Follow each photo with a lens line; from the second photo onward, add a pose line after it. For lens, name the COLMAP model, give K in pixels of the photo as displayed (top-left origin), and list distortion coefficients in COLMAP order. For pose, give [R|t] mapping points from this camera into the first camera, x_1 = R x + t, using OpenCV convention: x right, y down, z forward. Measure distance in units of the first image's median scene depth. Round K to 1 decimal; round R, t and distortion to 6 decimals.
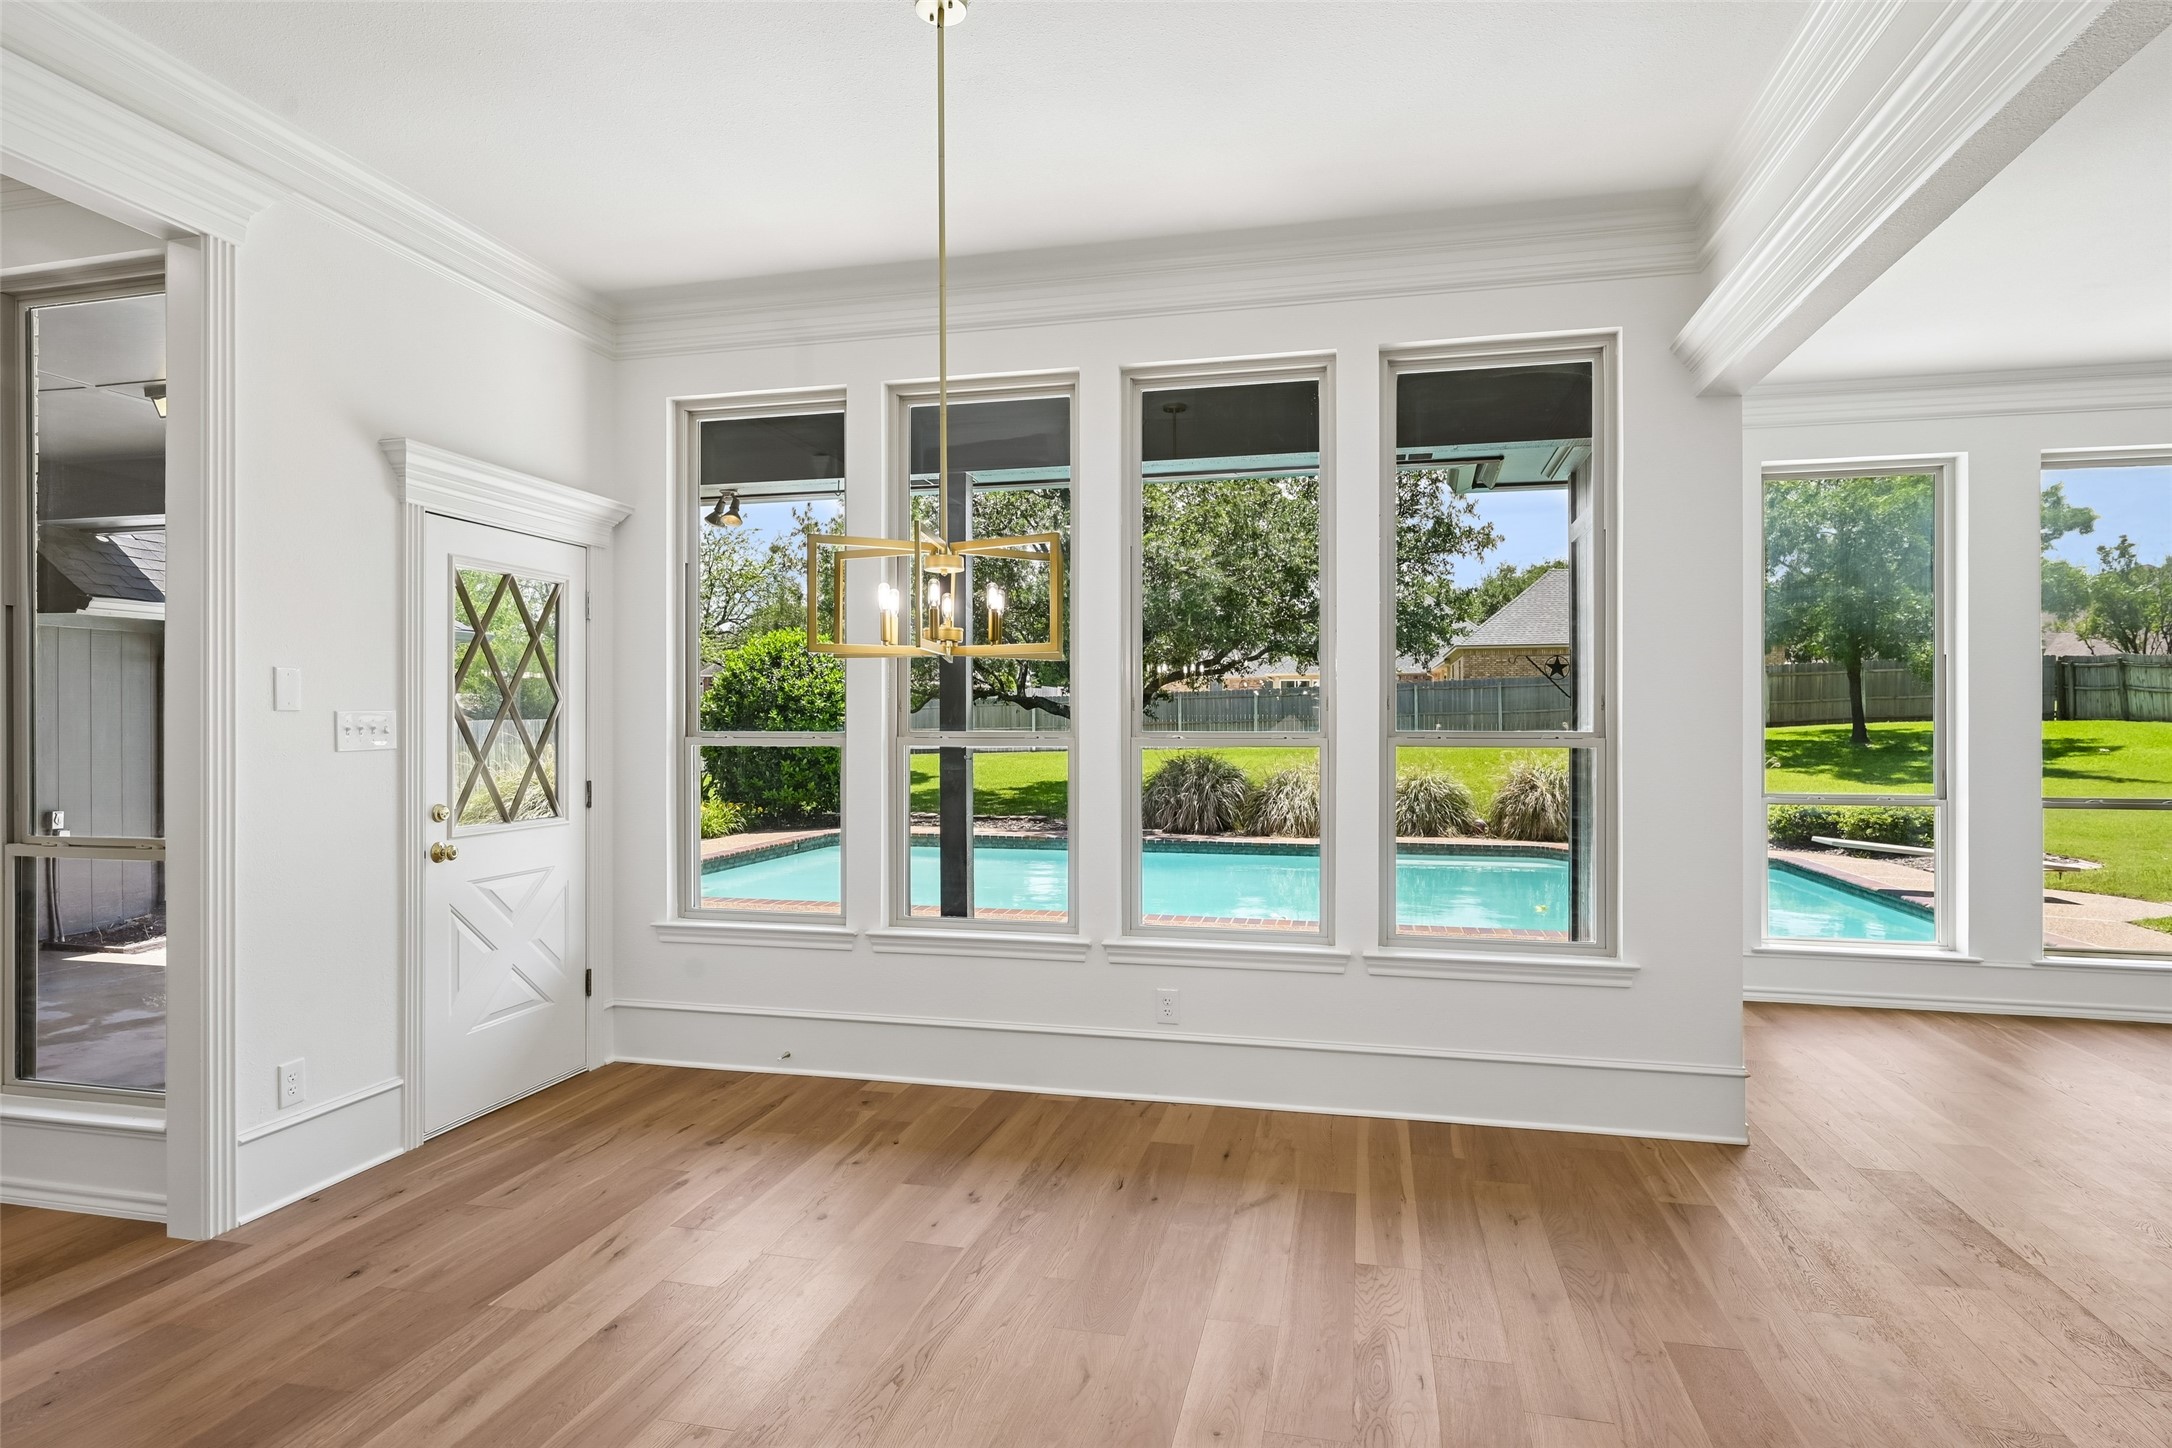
lens RADIAL K [[1142.9, 0, 1087.2], [0, 1142.9, 722.9], [0, 0, 1]] dist [0.001064, -0.000494]
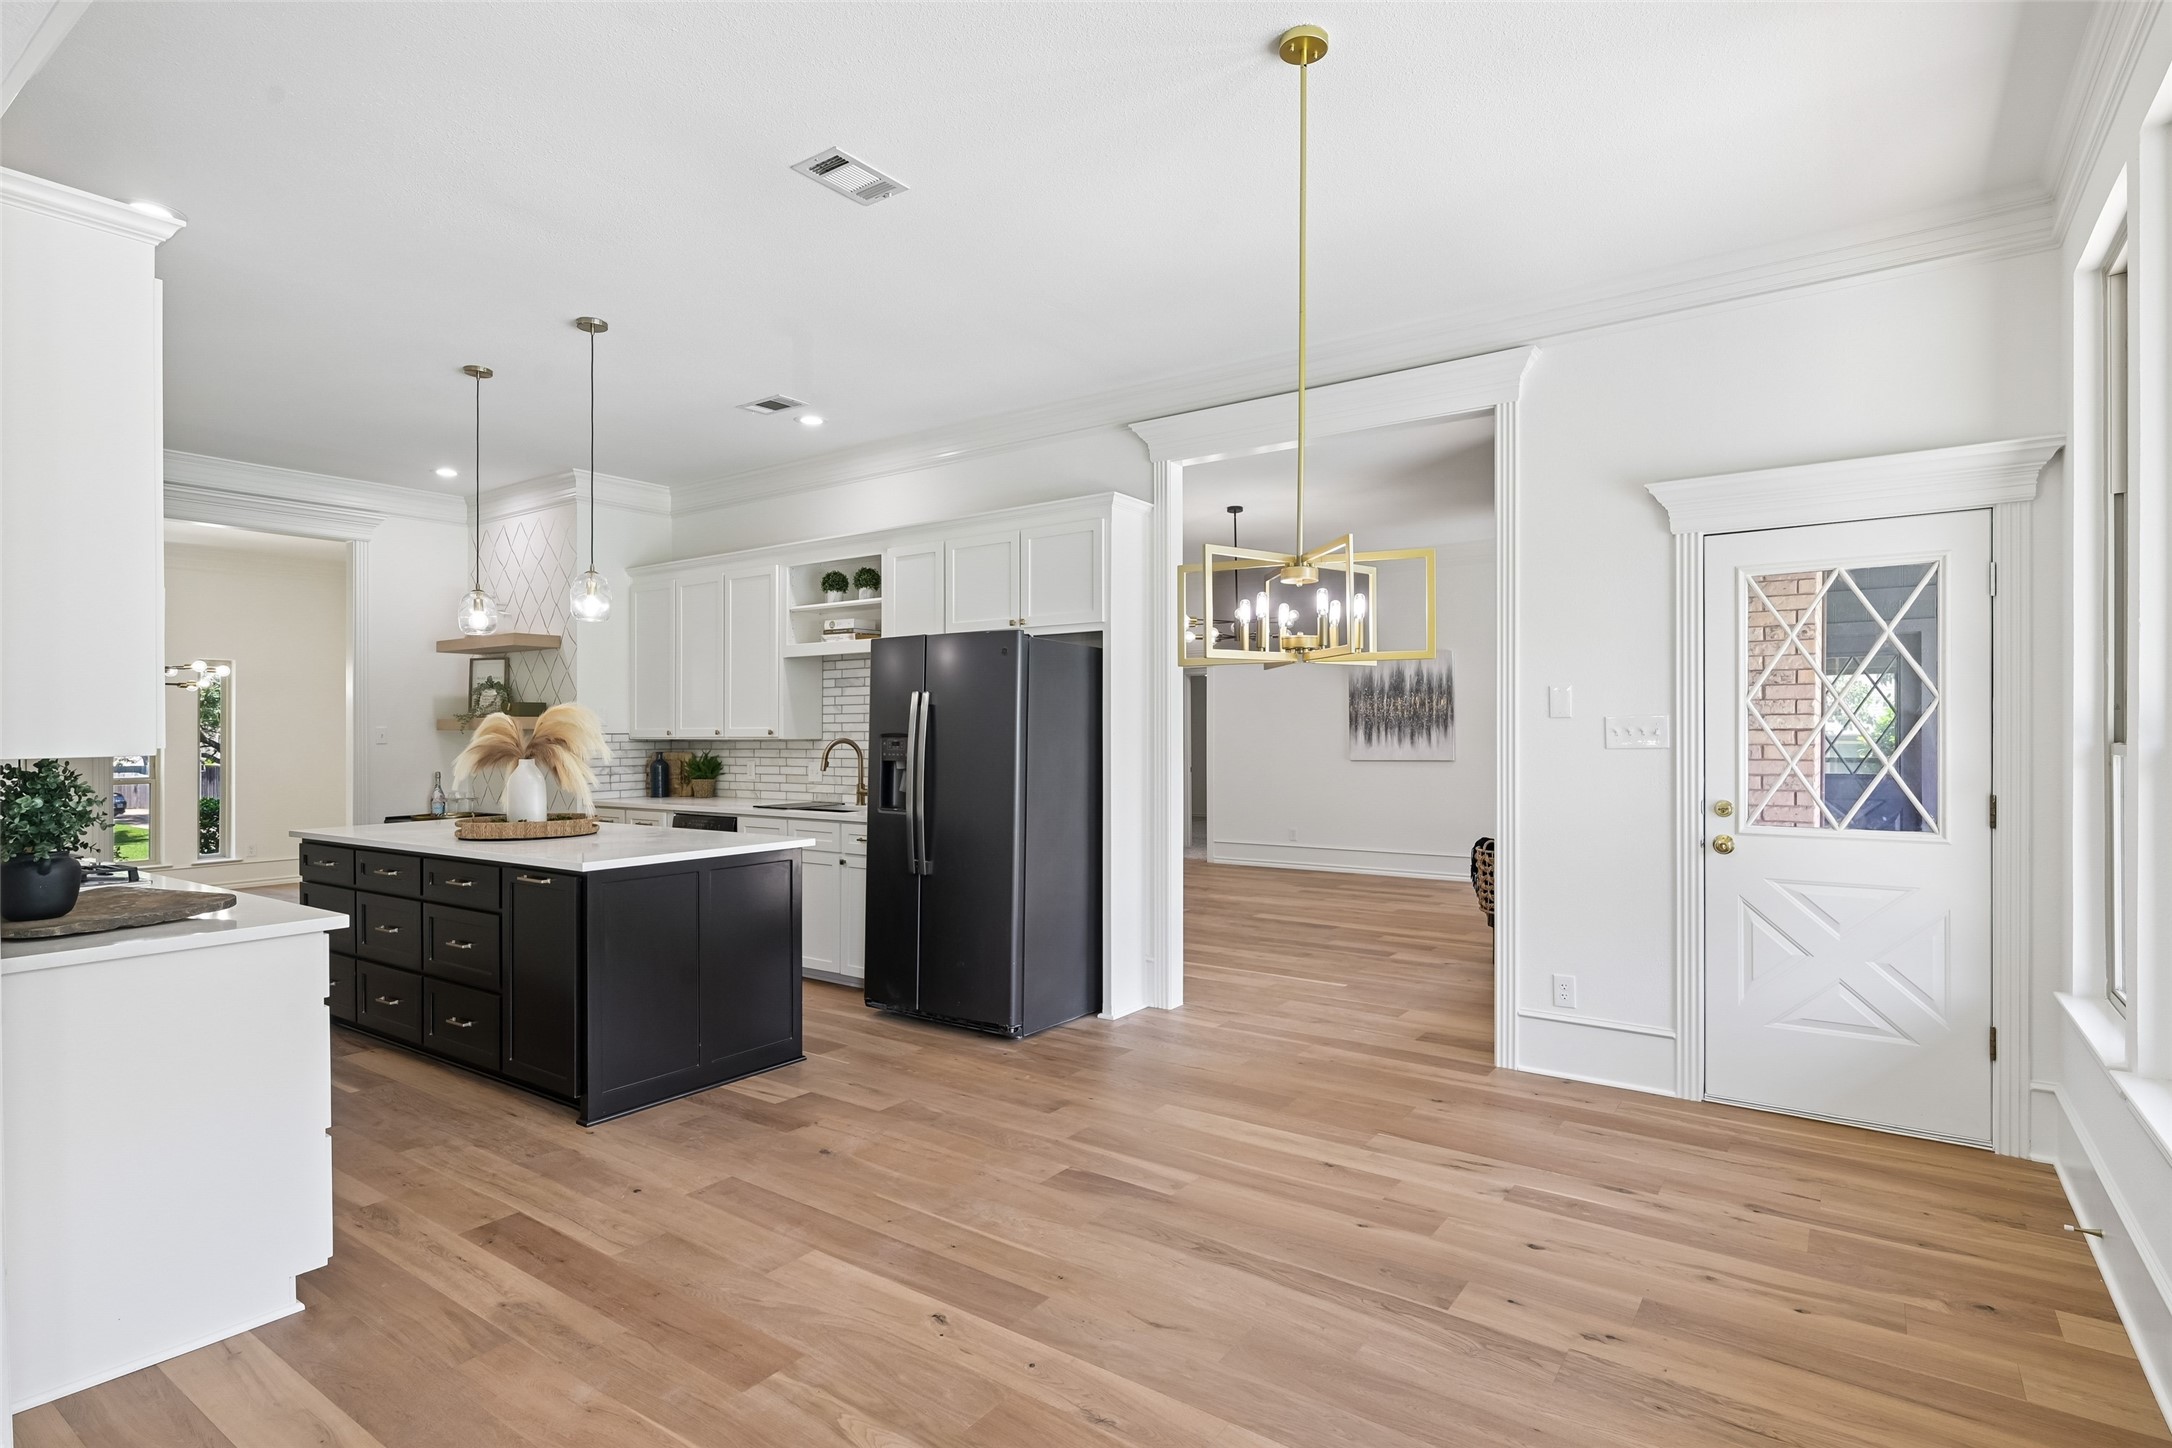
lens RADIAL K [[1077.8, 0, 1084.8], [0, 1077.8, 733.9], [0, 0, 1]] dist [-0.000232, -0.000283]
pose [[-0.367548, 0.006014, -0.929985, 0.532482], [0.006587, 0.999971, 0.003863, -0.000244], [0.929981, -0.004705, -0.367577, 0.709977]]
